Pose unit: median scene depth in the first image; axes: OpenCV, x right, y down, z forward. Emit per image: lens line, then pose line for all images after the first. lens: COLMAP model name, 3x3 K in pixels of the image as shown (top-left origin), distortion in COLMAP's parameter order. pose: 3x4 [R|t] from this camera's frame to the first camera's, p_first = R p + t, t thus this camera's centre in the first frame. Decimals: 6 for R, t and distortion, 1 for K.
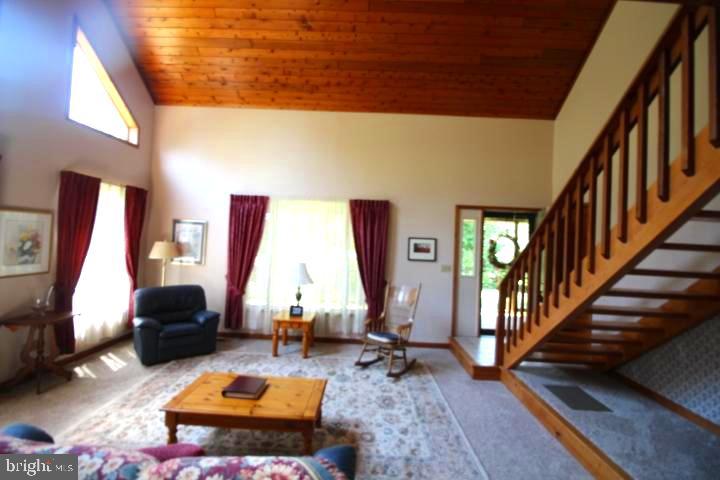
lens RADIAL K [[331.5, 0, 354.9], [0, 331.5, 232.4], [0, 0, 1]] dist [-0.007100, -0.009600]
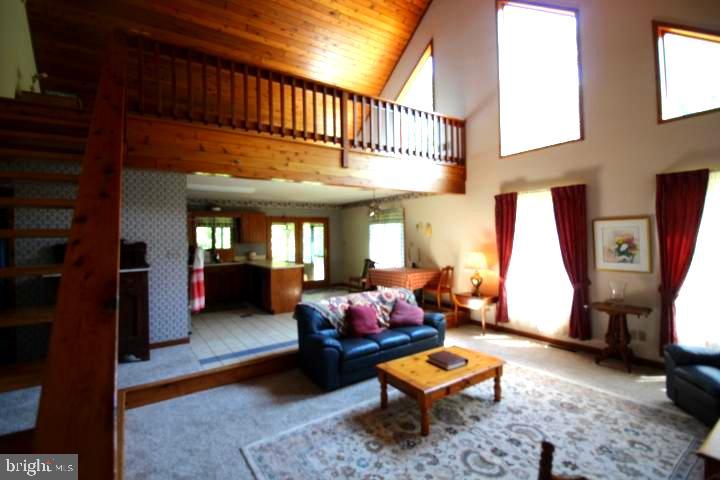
lens RADIAL K [[331.5, 0, 354.9], [0, 331.5, 232.9], [0, 0, 1]] dist [-0.007100, -0.009600]
pose [[-0.814050, -0.033150, -0.579848, 0.370535], [-0.002210, 0.998539, -0.053983, 0.039261], [0.580791, -0.042663, -0.812934, 1.012183]]
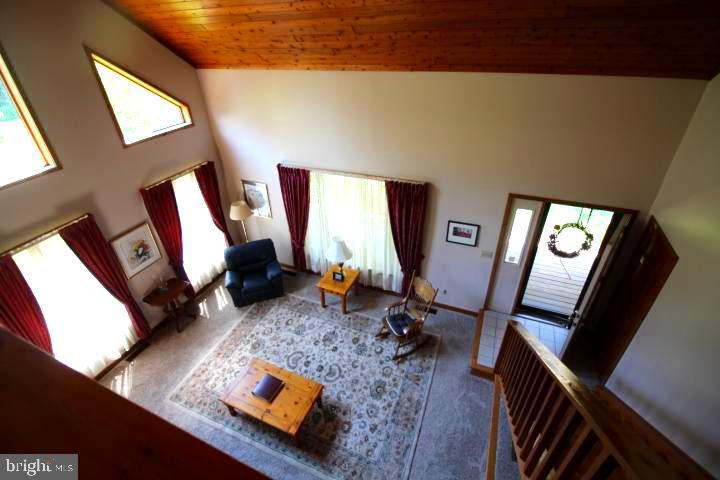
lens RADIAL K [[331.5, 0, 354.9], [0, 331.5, 233.4], [0, 0, 1]] dist [-0.007100, -0.009600]
pose [[0.925108, 0.130841, -0.356449, 0.282466], [0.084146, 0.844769, 0.528474, -0.516892], [0.370263, -0.518890, 0.770493, 0.186490]]
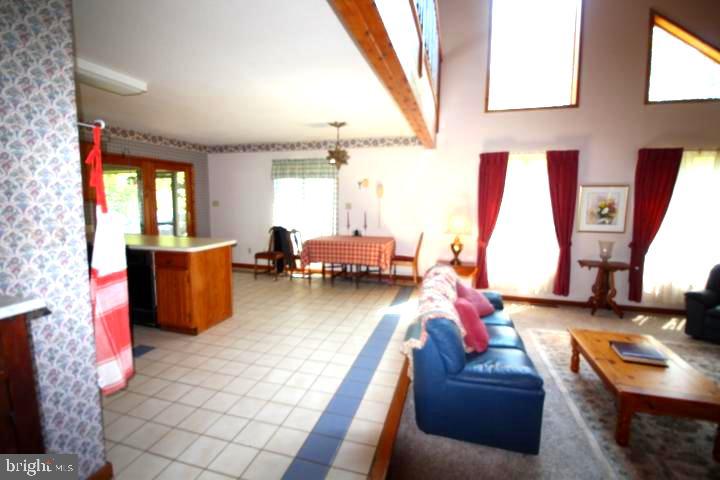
lens RADIAL K [[331.5, 0, 356.5], [0, 331.5, 235.8], [0, 0, 1]] dist [-0.007100, -0.009600]
pose [[-0.262279, 0.062814, -0.962946, 0.436441], [0.003999, 0.997941, 0.064008, 0.037598], [0.964984, 0.012937, -0.261990, 0.253546]]
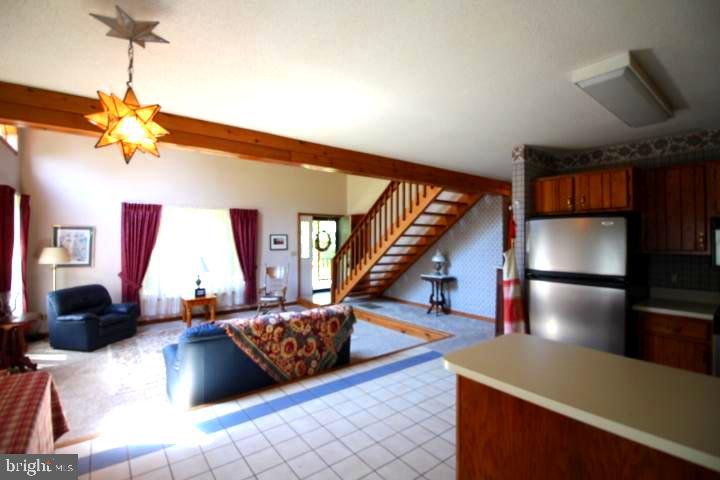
lens RADIAL K [[331.5, 0, 354.5], [0, 331.5, 233.4], [0, 0, 1]] dist [-0.007100, -0.009600]
pose [[0.781054, -0.034459, 0.623512, -0.513041], [0.018236, 0.999309, 0.032385, -0.034024], [-0.624197, -0.013924, 0.781143, -0.427912]]
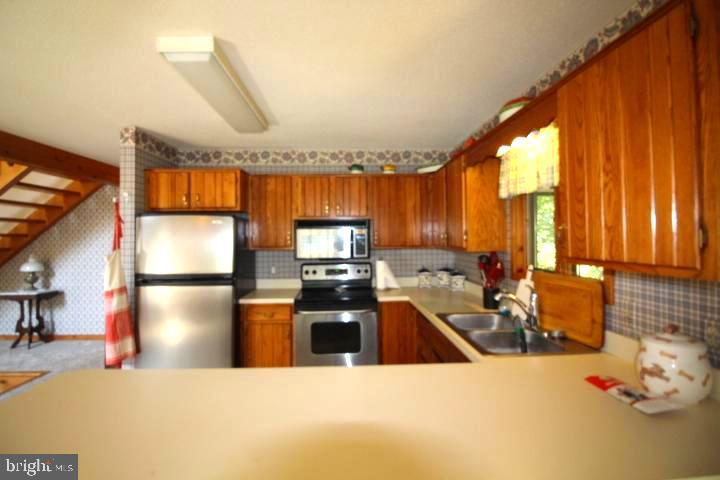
lens RADIAL K [[331.5, 0, 353.2], [0, 331.5, 235.8], [0, 0, 1]] dist [-0.007100, -0.009600]
pose [[-0.054417, -0.042140, 0.997629, -0.428144], [-0.020082, 0.998953, 0.041100, -0.030547], [-0.998316, -0.017798, -0.055206, -0.453832]]
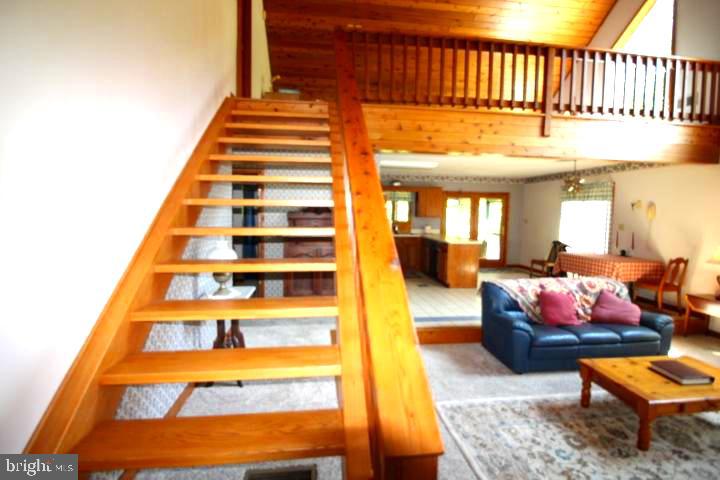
lens RADIAL K [[331.5, 0, 354.8], [0, 331.5, 234.6], [0, 0, 1]] dist [-0.007100, -0.009600]
pose [[-0.988853, -0.050559, -0.140050, 0.436867], [-0.056840, 0.997532, 0.041212, 0.042544], [0.137621, 0.048713, -0.989286, 1.006512]]
